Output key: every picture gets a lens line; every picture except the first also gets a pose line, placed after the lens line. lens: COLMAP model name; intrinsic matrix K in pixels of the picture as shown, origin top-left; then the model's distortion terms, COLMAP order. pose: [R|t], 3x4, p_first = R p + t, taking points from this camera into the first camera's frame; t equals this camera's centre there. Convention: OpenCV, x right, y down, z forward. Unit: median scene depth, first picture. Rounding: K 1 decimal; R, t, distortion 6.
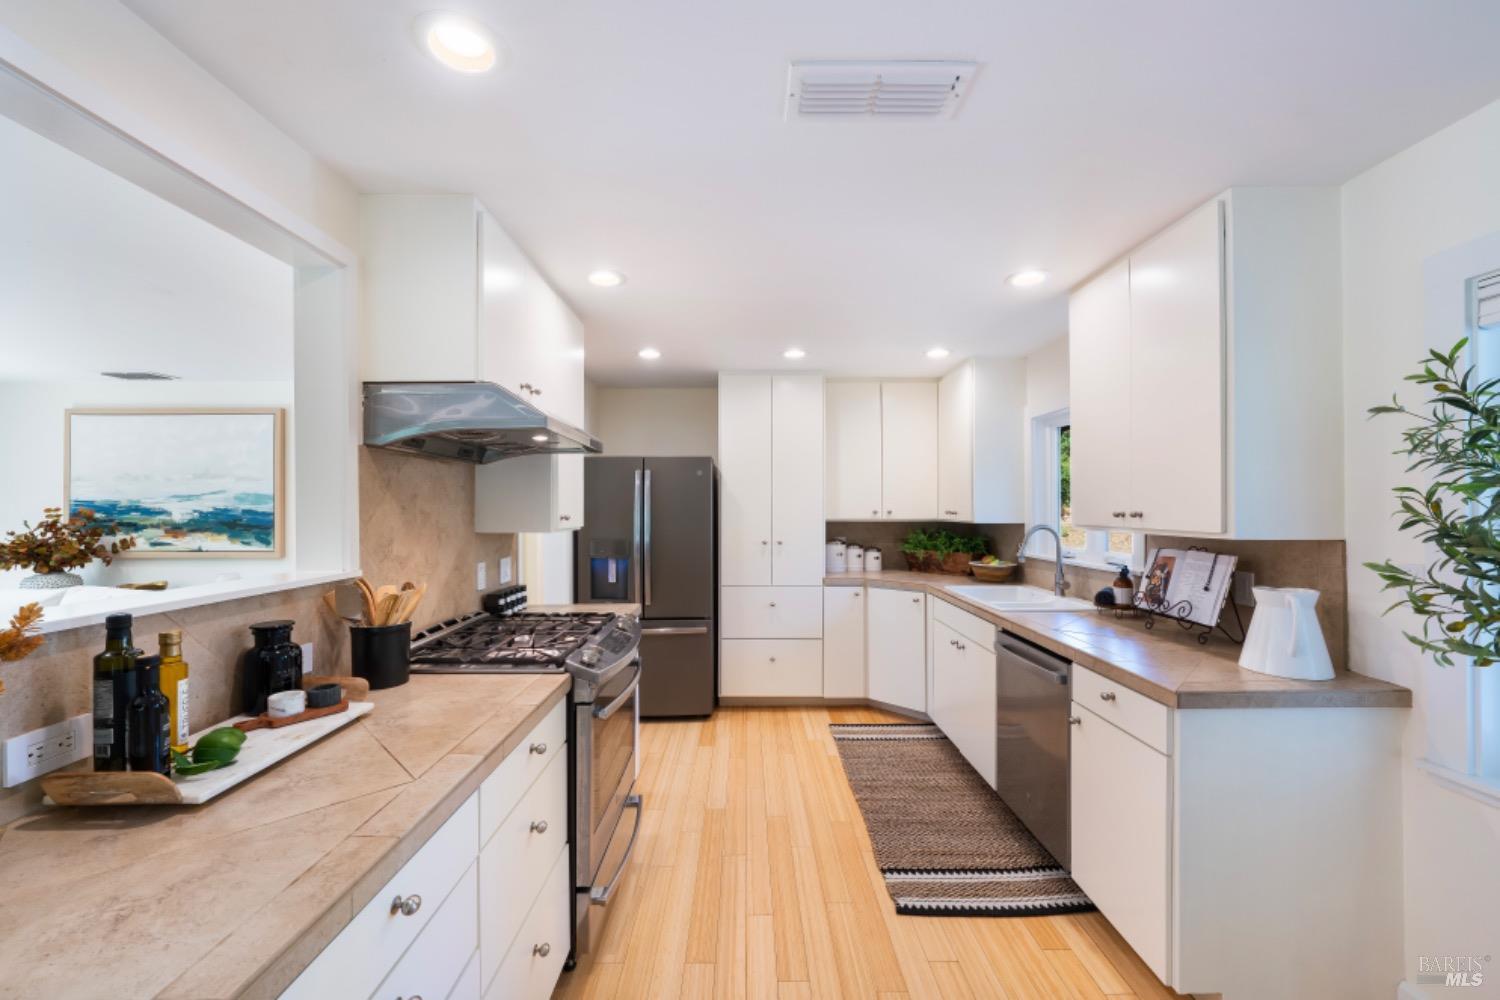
lens RADIAL K [[600.5, 0, 748.1], [0, 600.5, 505.2], [0, 0, 1]] dist [-0.009733, 0.003877]
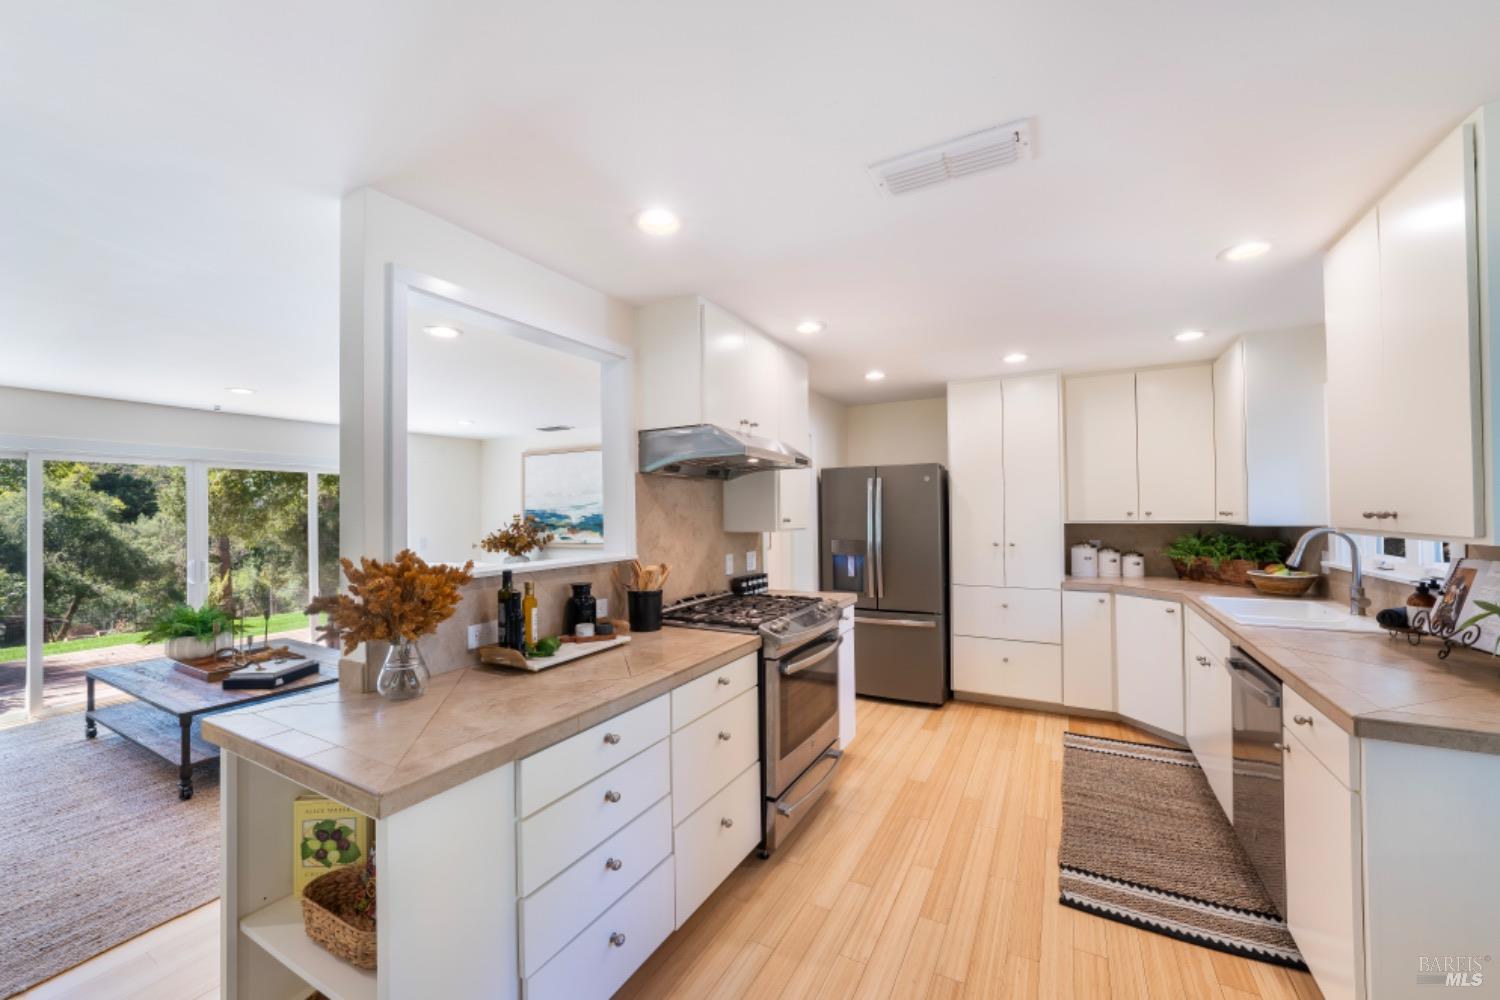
lens RADIAL K [[600.5, 0, 758.9], [0, 600.5, 504.6], [0, 0, 1]] dist [-0.009733, 0.003877]
pose [[0.873883, -0.014442, -0.485921, 0.269885], [0.011819, 0.999894, -0.008463, -0.001980], [0.485992, 0.001652, 0.873962, -0.135720]]
